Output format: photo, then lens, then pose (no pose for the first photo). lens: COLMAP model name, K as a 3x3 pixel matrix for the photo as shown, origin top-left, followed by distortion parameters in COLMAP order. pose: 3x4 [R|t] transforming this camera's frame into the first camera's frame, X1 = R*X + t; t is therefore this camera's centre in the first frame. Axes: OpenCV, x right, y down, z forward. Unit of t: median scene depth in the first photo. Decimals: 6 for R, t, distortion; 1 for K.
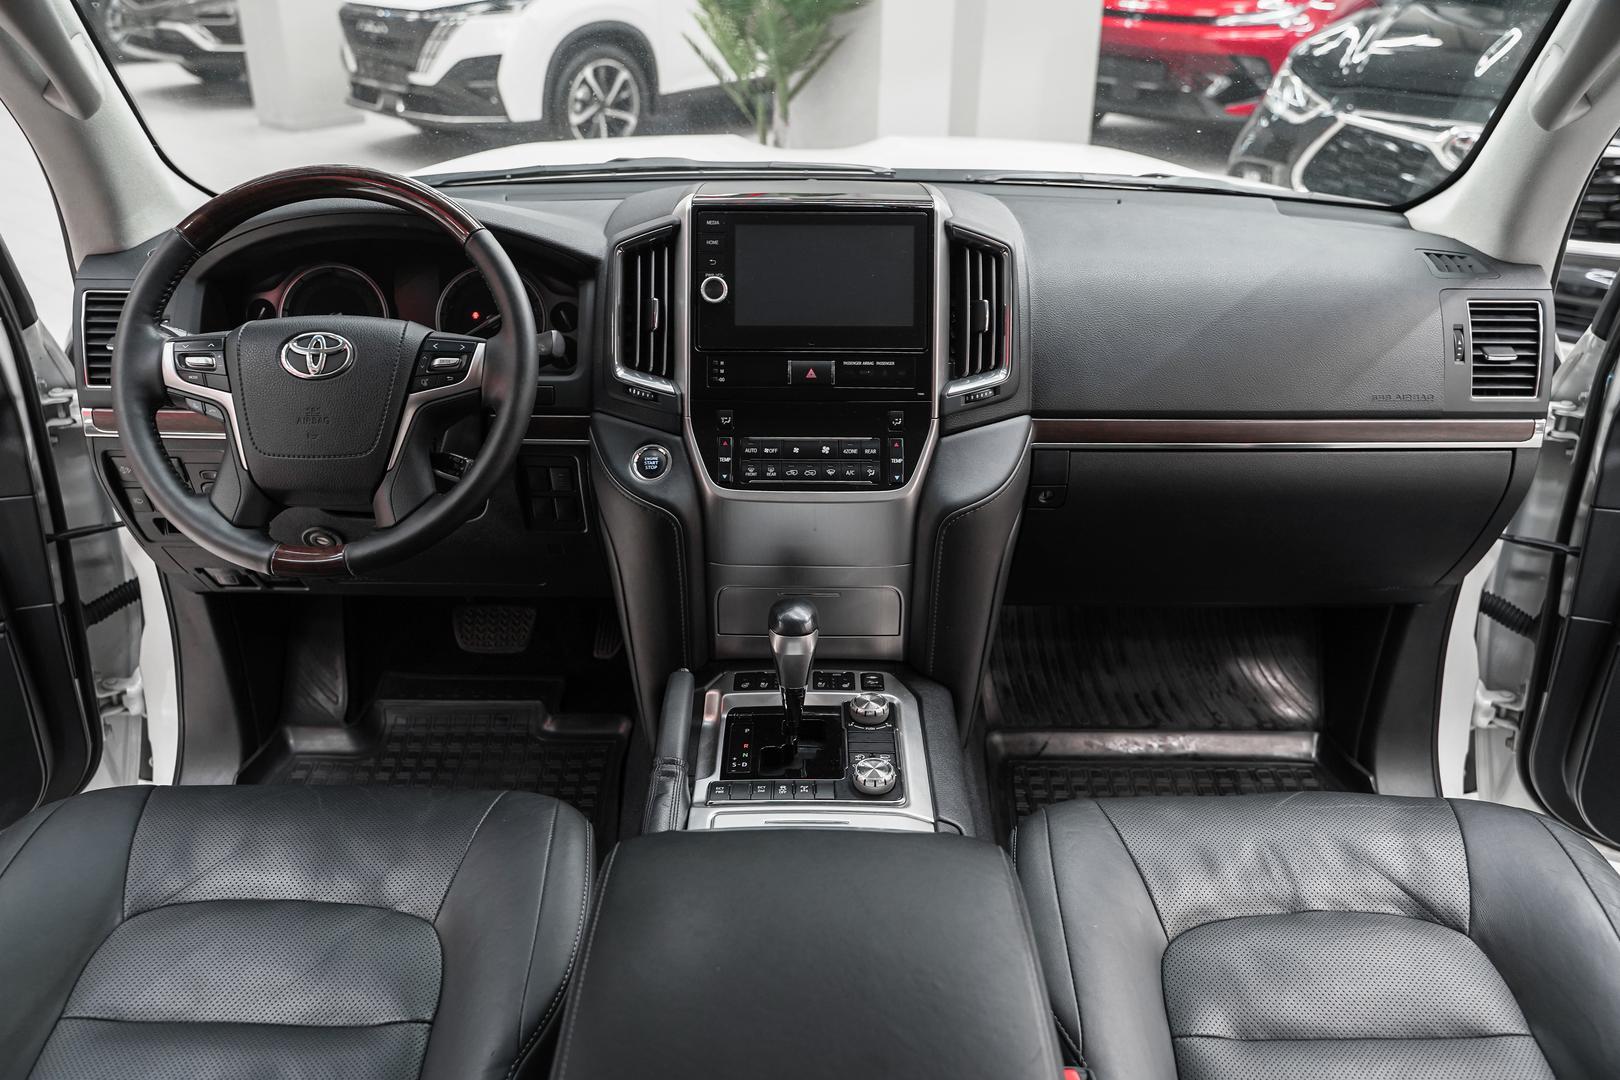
lens RADIAL K [[1300.6, 0, 810.0], [0, 1300.6, 540.0], [0, 0, 1]] dist [-0.010110, 0.003353]
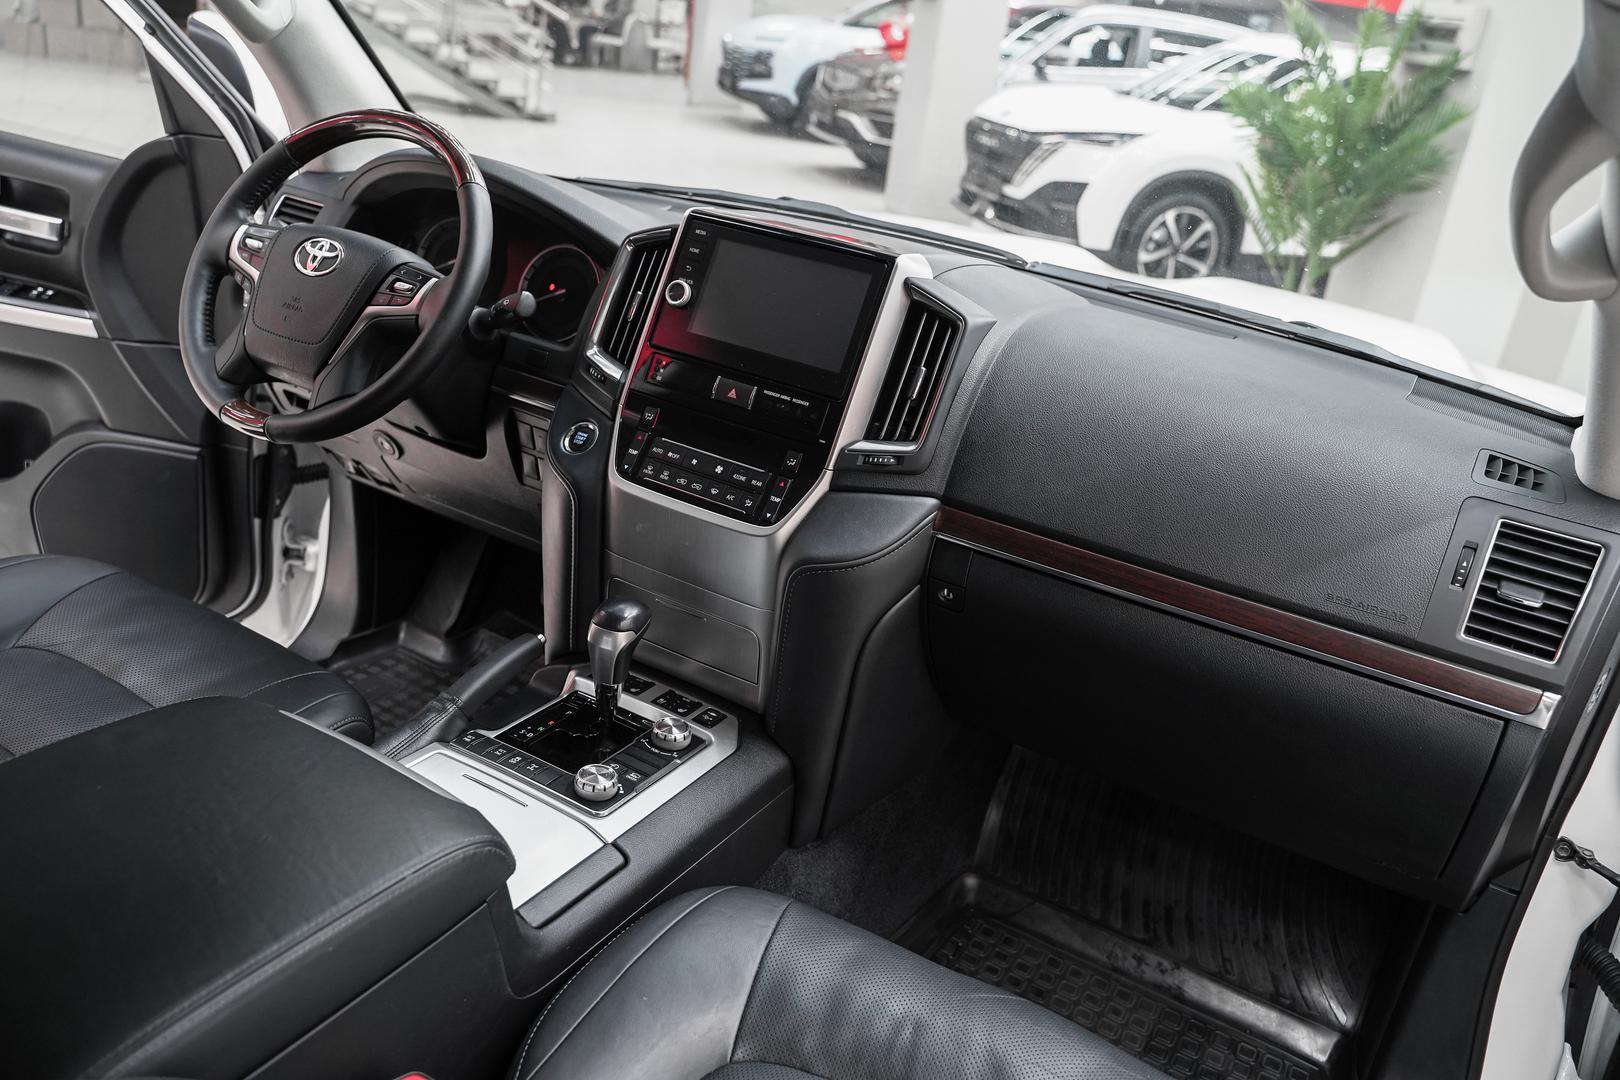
lens RADIAL K [[1287.1, 0, 810.0], [0, 1287.1, 540.0], [0, 0, 1]] dist [-0.013976, 0.000366]
pose [[0.861483, 0.289228, -0.417366, 0.475648], [-0.329897, 0.943630, -0.027017, -0.014540], [0.386026, 0.160962, 0.908337, 0.142280]]
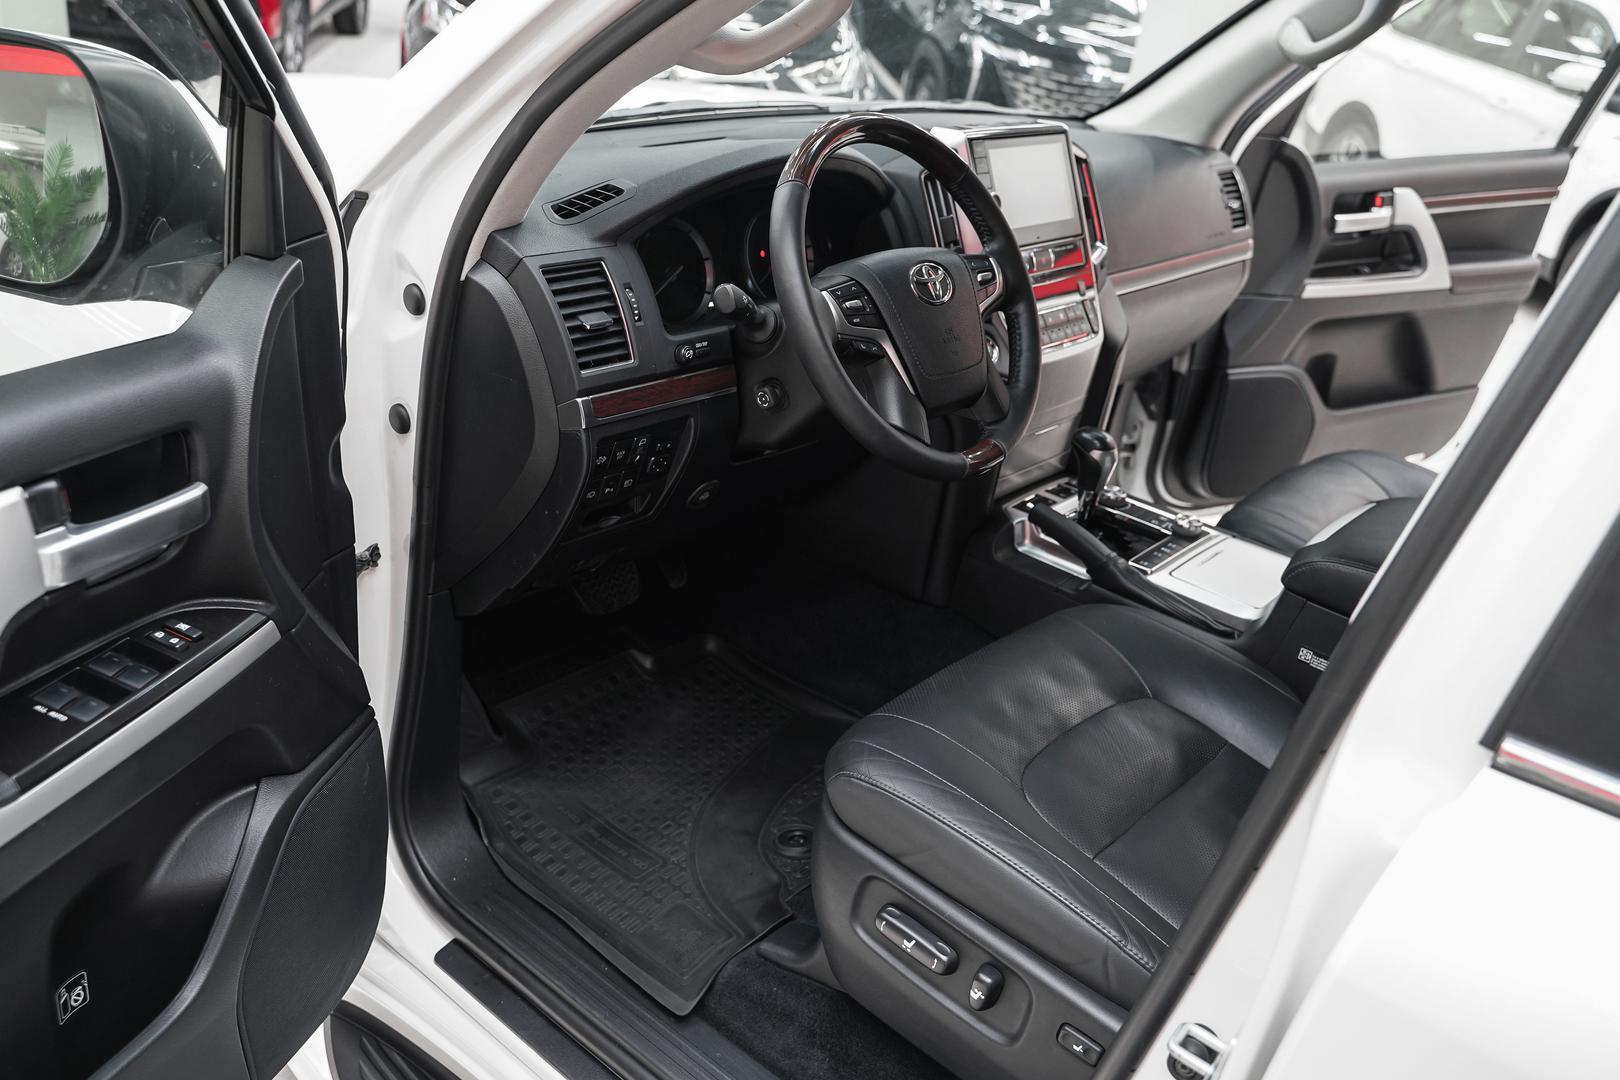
lens RADIAL K [[1344.7, 0, 810.0], [0, 1344.7, 540.0], [0, 0, 1]] dist [-0.006871, 0.000751]
pose [[0.649333, -0.265428, 0.712682, -1.148334], [0.234328, 0.961352, 0.144542, -0.104172], [-0.723504, 0.073145, 0.686434, 0.250032]]
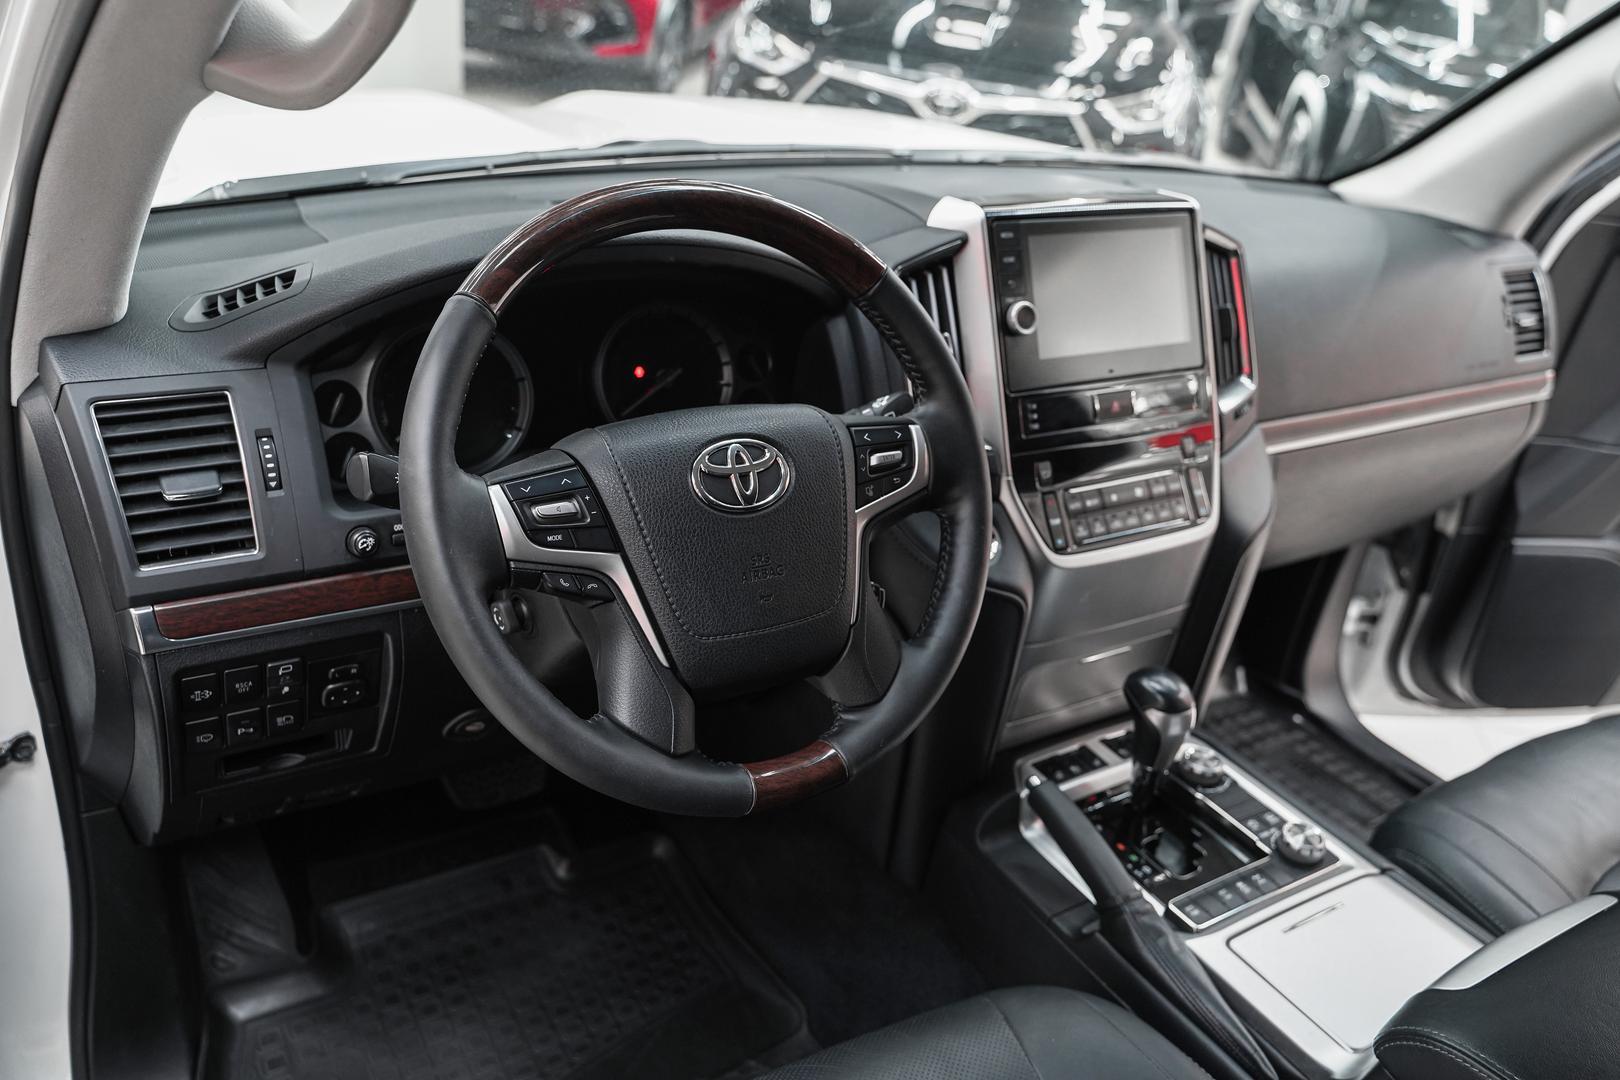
lens RADIAL K [[1287.1, 0, 810.0], [0, 1287.1, 540.0], [0, 0, 1]] dist [-0.013976, 0.000366]
pose [[0.848009, -0.166860, 0.503029, -0.587436], [0.141559, 0.985973, 0.088417, -0.139253], [-0.510727, -0.003770, 0.859735, 0.360145]]
